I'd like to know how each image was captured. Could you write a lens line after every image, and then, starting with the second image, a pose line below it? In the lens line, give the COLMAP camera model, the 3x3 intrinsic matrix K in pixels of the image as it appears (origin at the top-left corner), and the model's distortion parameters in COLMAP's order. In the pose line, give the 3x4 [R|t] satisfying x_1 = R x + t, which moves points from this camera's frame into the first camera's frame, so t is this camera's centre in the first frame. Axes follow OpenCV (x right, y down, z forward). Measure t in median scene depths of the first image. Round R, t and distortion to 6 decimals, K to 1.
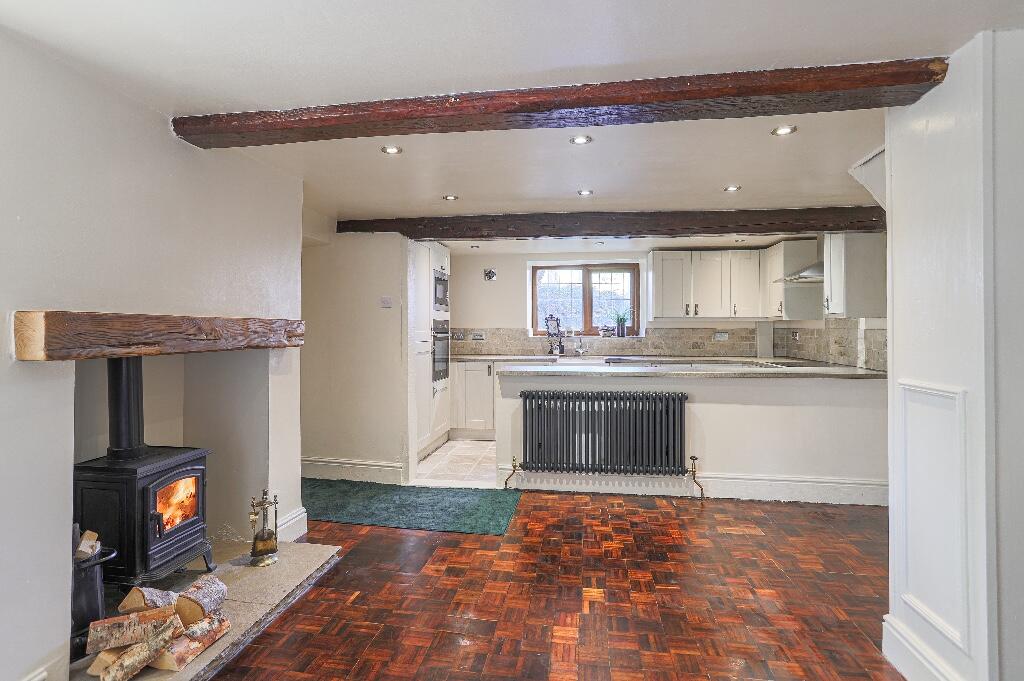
lens RADIAL K [[523.8, 0, 508.7], [0, 523.8, 320.2], [0, 0, 1]] dist [-0.047569, 0.023541]
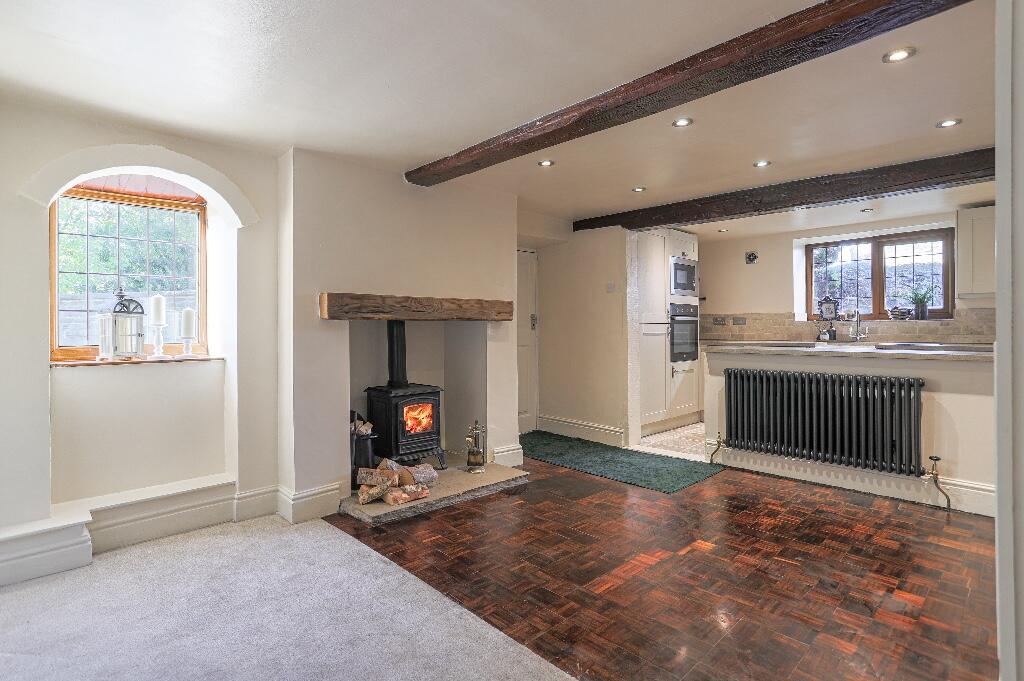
lens RADIAL K [[523.8, 0, 510.5], [0, 523.8, 332.4], [0, 0, 1]] dist [-0.047569, 0.023541]
pose [[0.793572, 0.001285, -0.608474, 0.315274], [0.015204, 0.999644, 0.021940, 0.037992], [0.608286, -0.026662, 0.793270, -0.048460]]
